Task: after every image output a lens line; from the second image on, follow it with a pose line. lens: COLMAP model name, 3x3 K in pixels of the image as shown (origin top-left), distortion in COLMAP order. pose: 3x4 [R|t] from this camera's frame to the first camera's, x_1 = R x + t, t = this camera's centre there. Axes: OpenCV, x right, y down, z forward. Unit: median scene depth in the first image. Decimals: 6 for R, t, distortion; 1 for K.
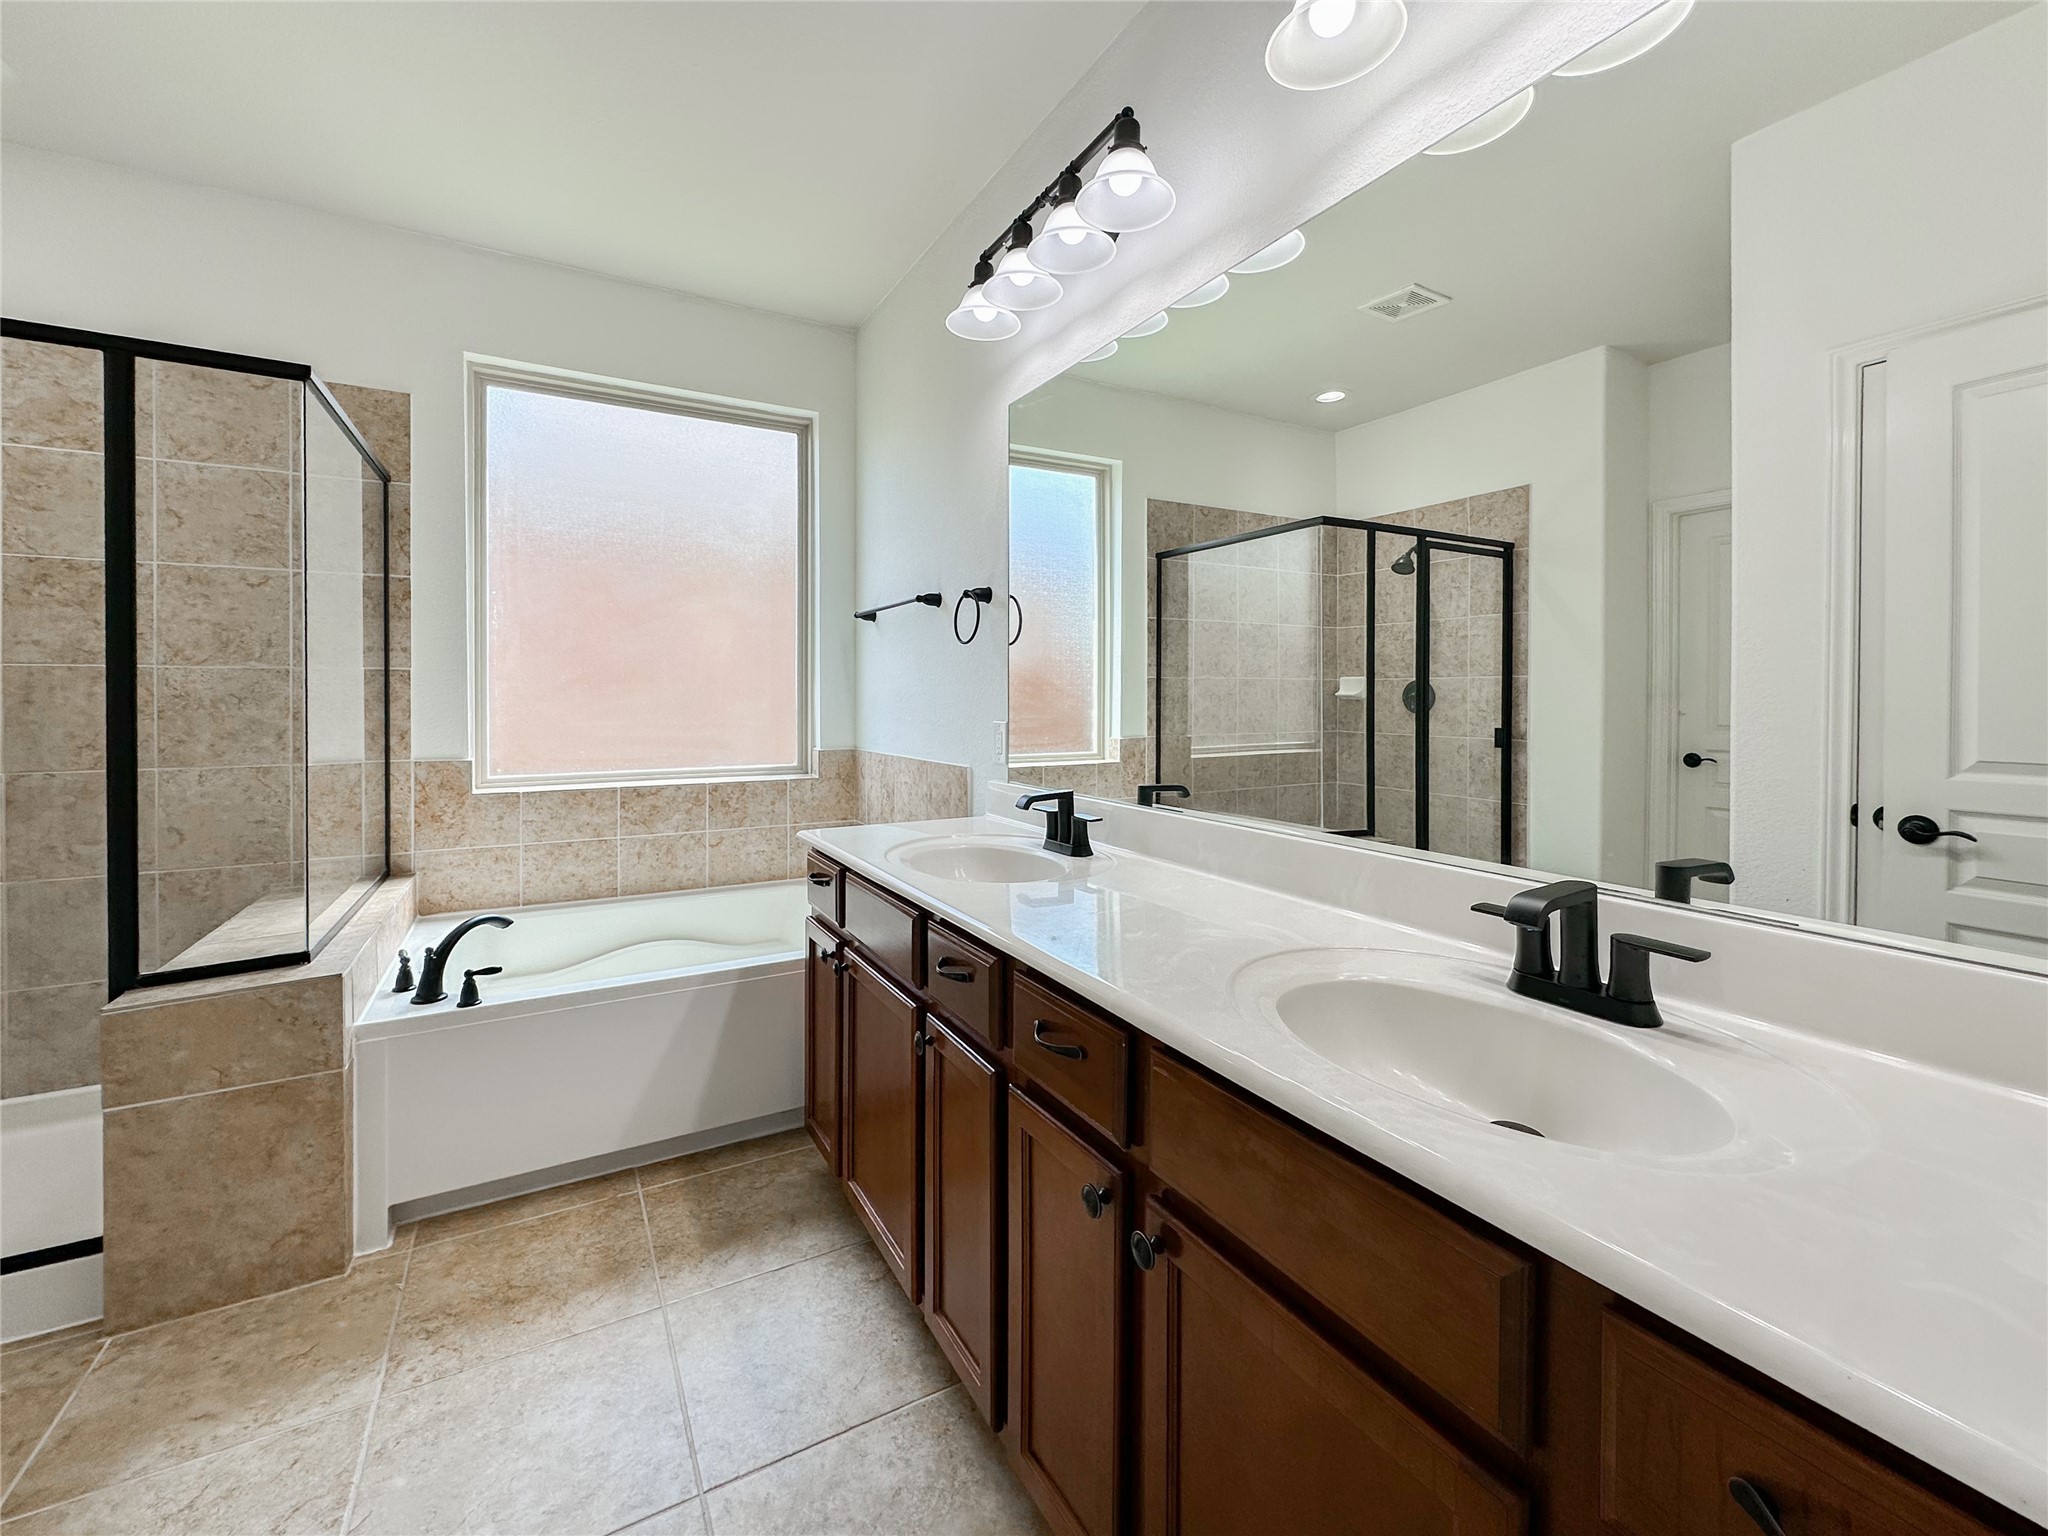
lens RADIAL K [[830.0, 0, 1025.6], [0, 830.0, 703.6], [0, 0, 1]] dist [-0.001528, 0.000341]
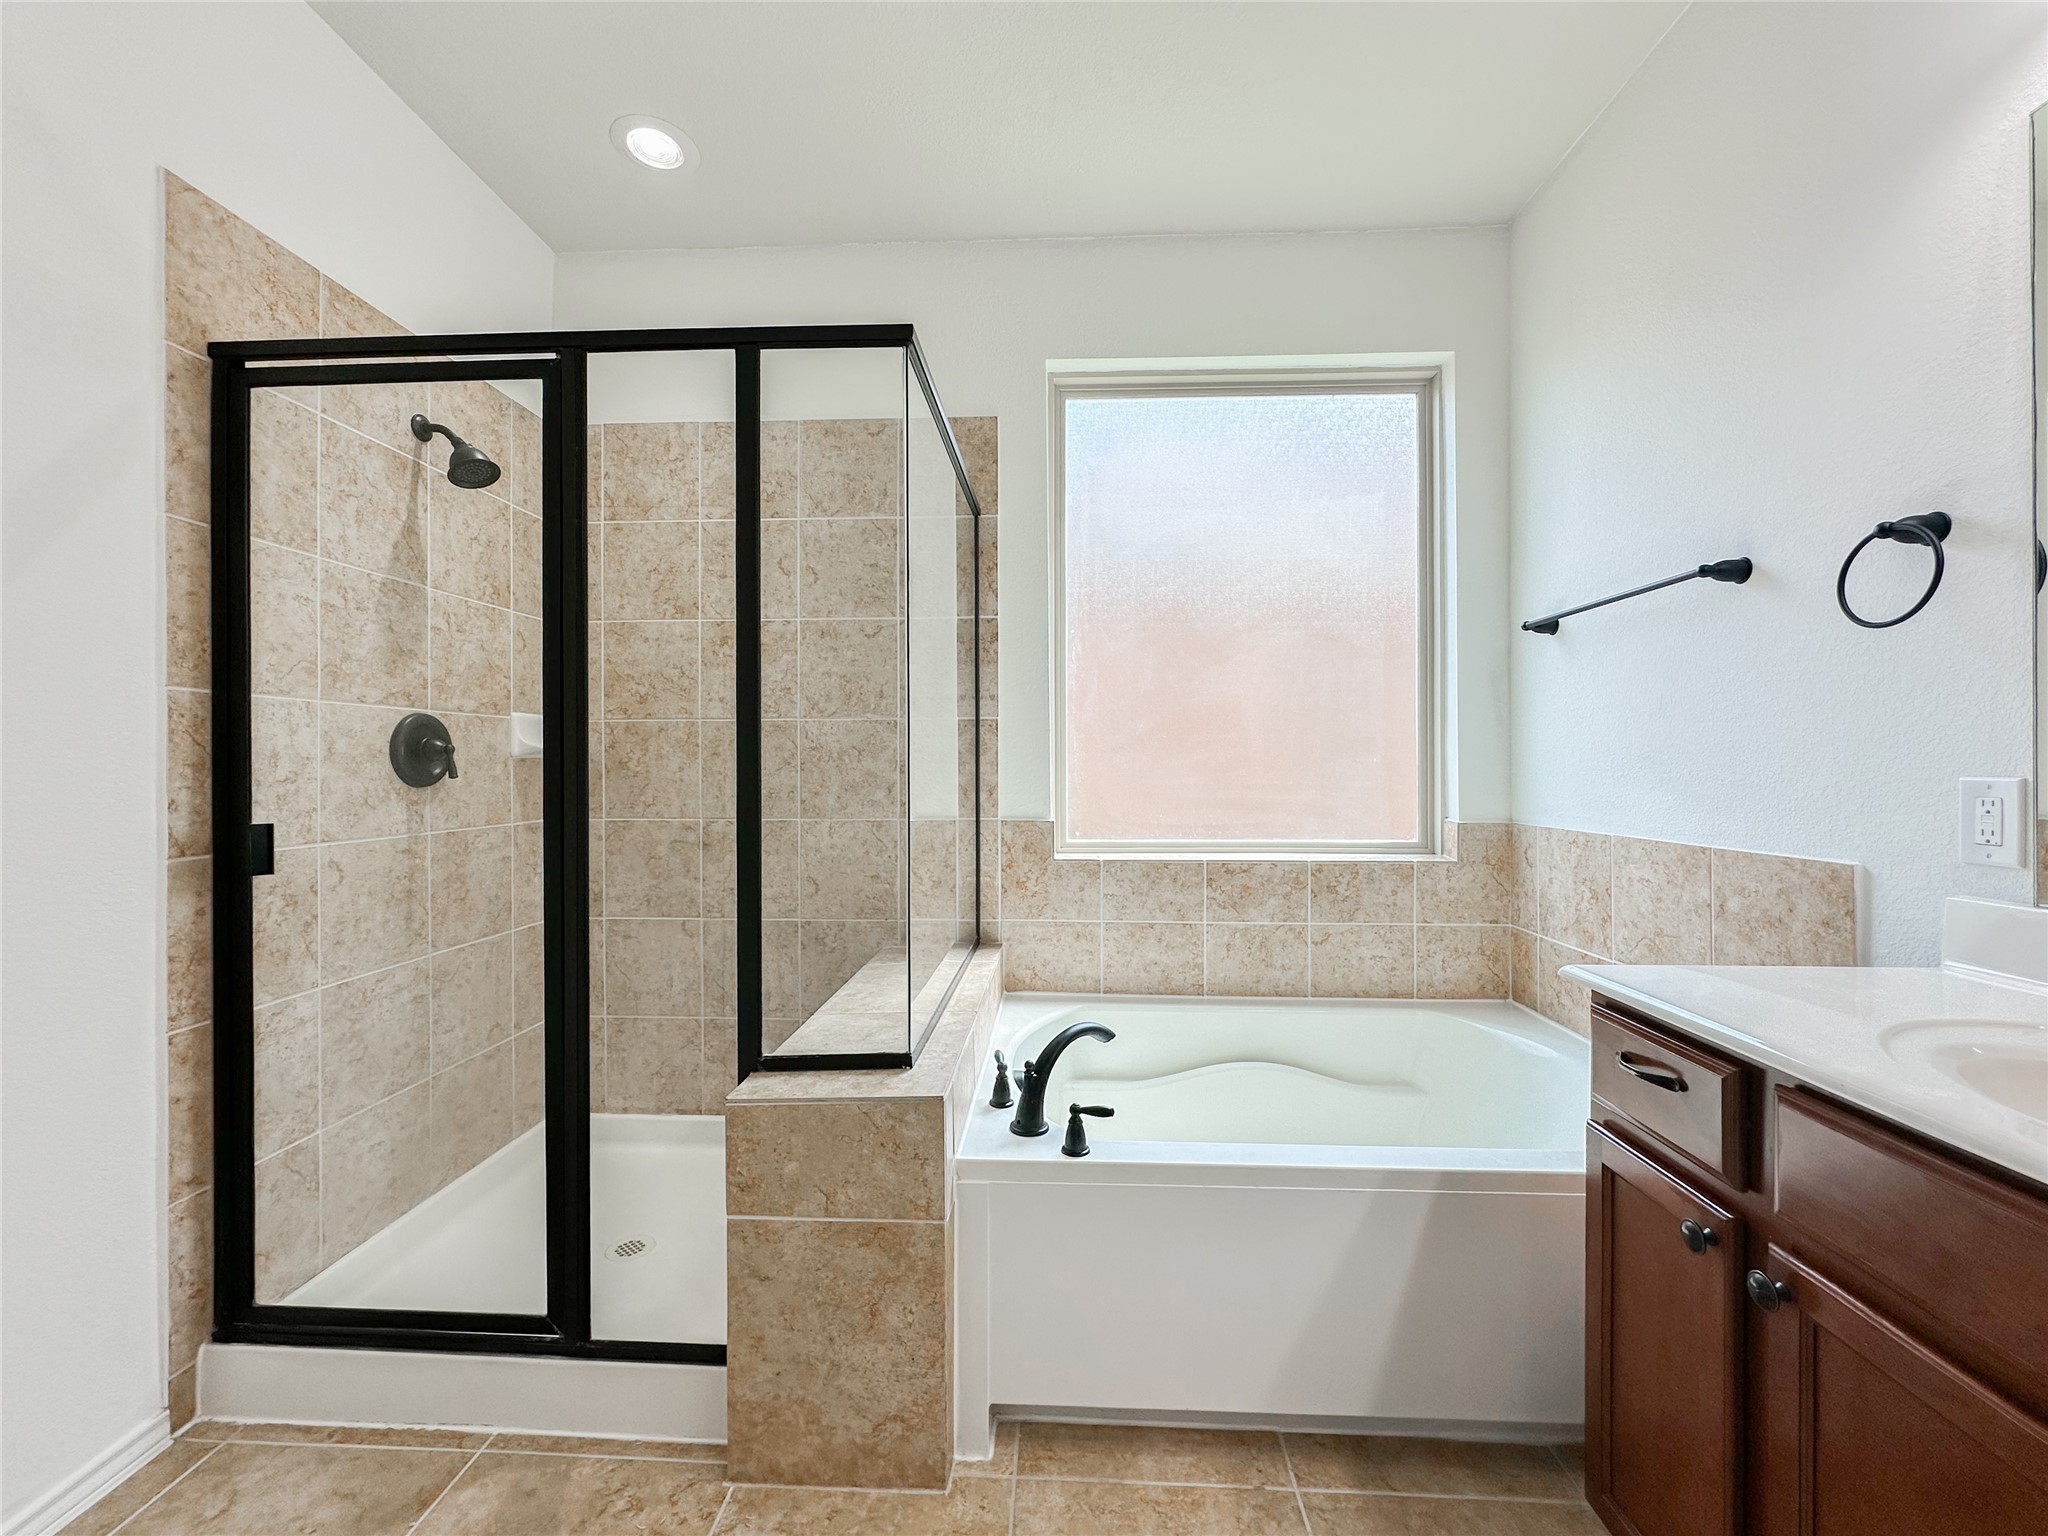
lens RADIAL K [[830.0, 0, 1008.8], [0, 830.0, 770.6], [0, 0, 1]] dist [-0.001528, 0.000341]
pose [[0.825194, -0.000732, -0.564849, -0.239018], [-0.000437, 0.999998, -0.001934, 0.018894], [0.564849, 0.001843, 0.825192, 0.280896]]
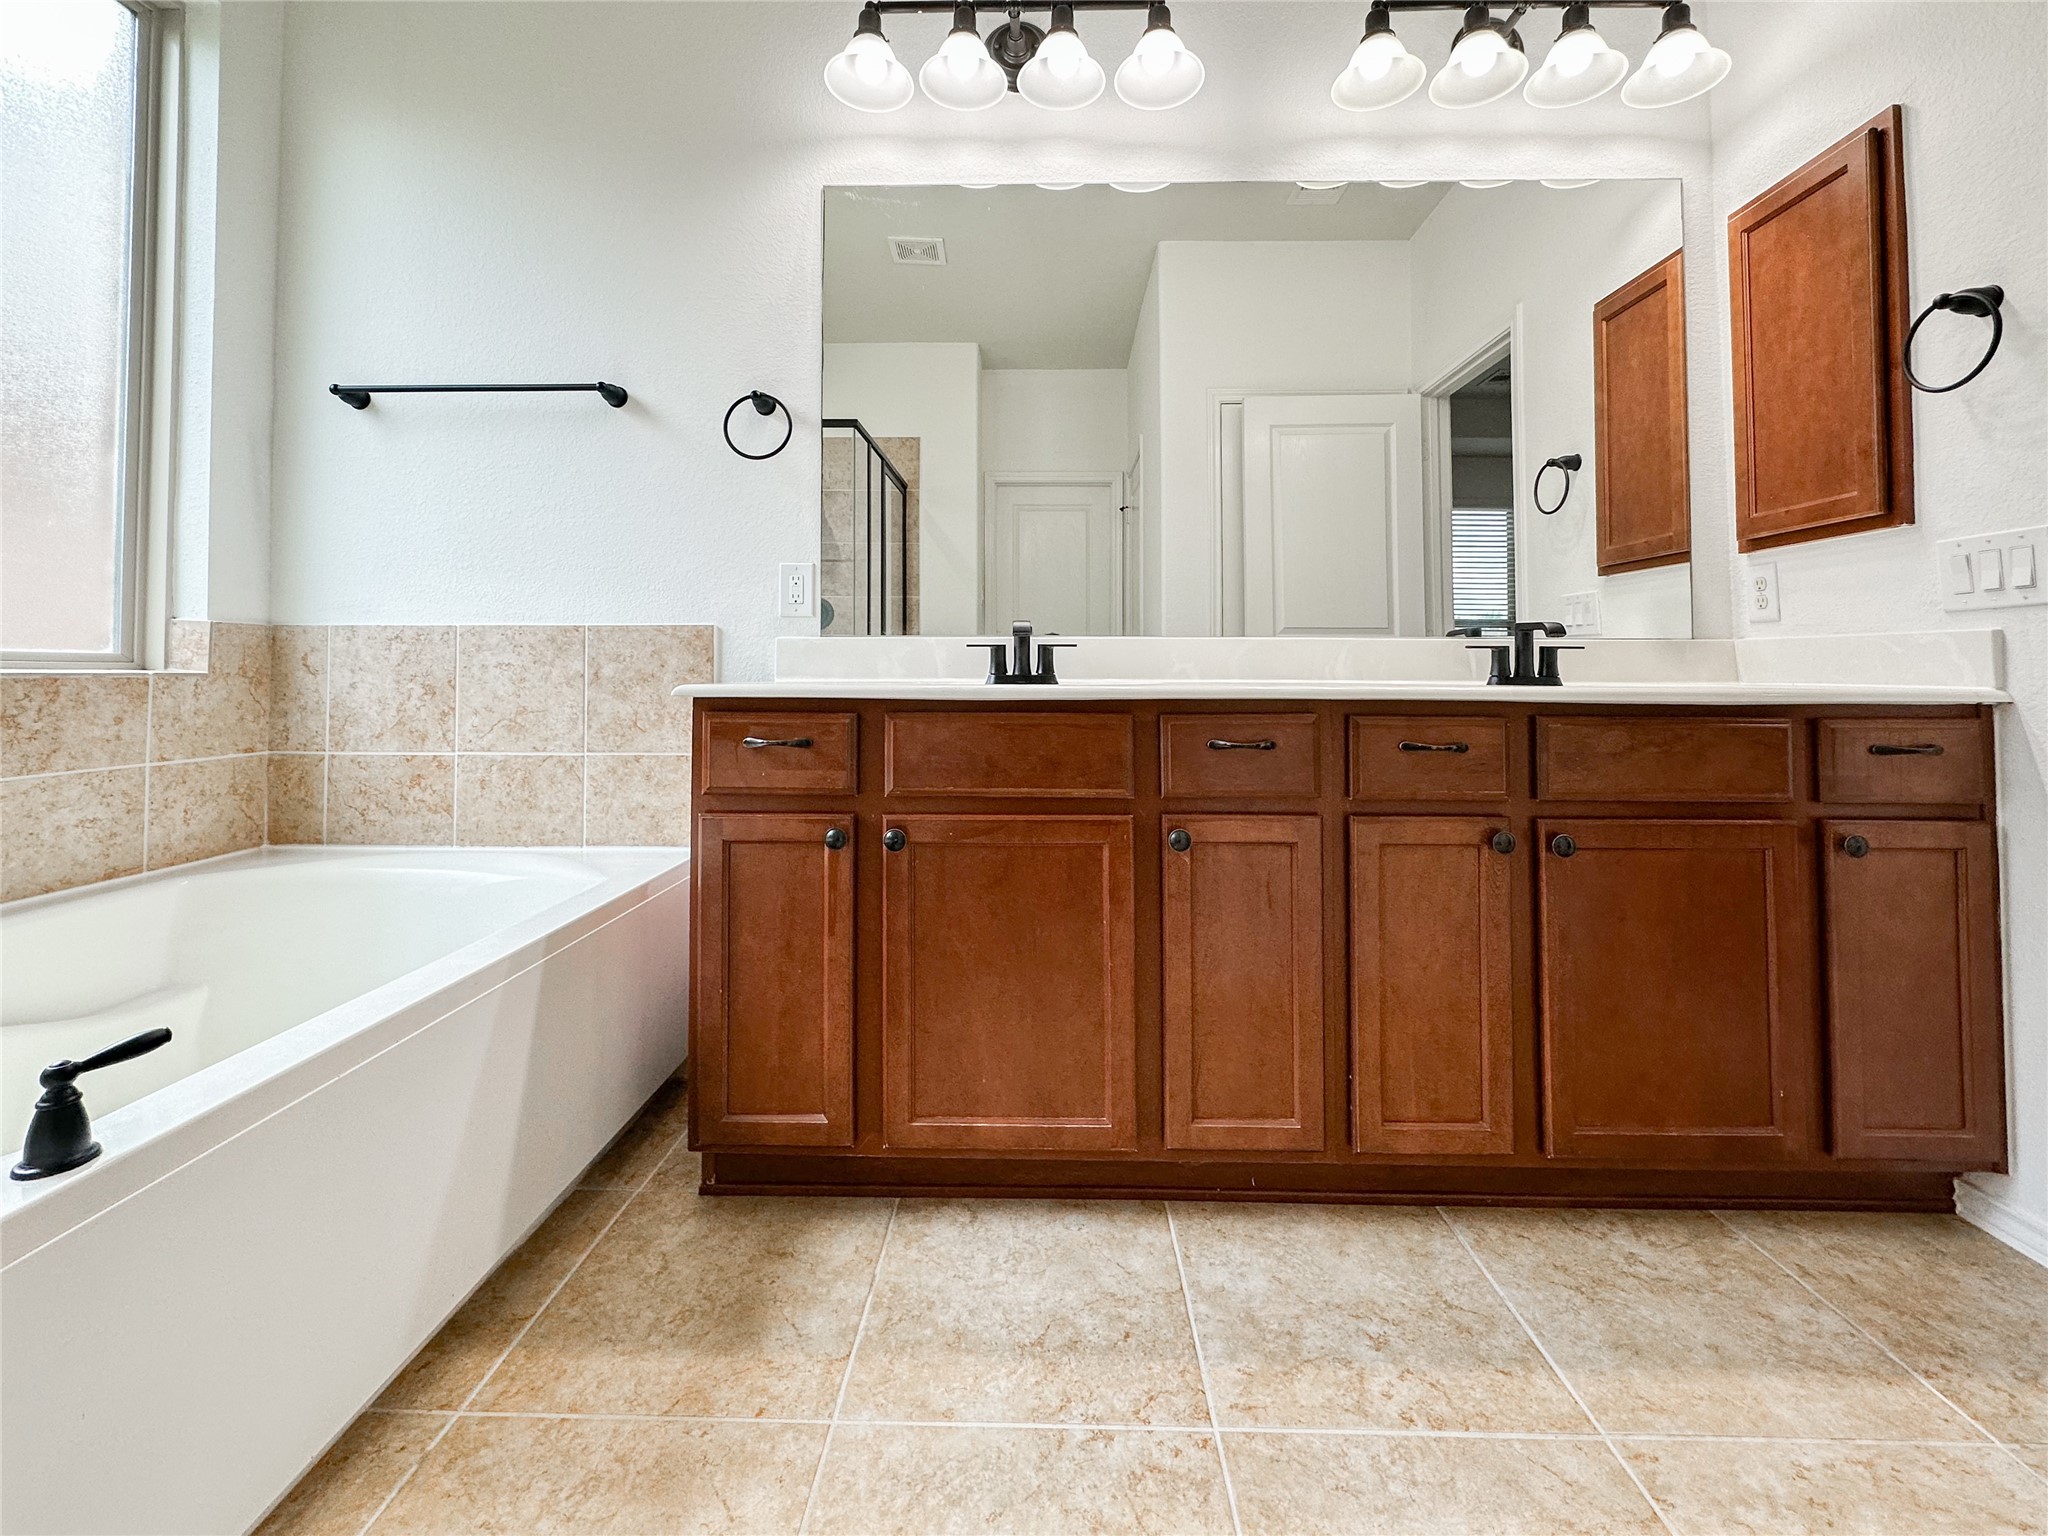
lens RADIAL K [[830.0, 0, 1078.0], [0, 830.0, 631.2], [0, 0, 1]] dist [-0.001528, 0.000341]
pose [[0.527035, 0.026098, 0.849443, -0.590816], [0.005173, 0.999411, -0.033915, 0.120621], [-0.849828, 0.022268, 0.526590, 0.354590]]
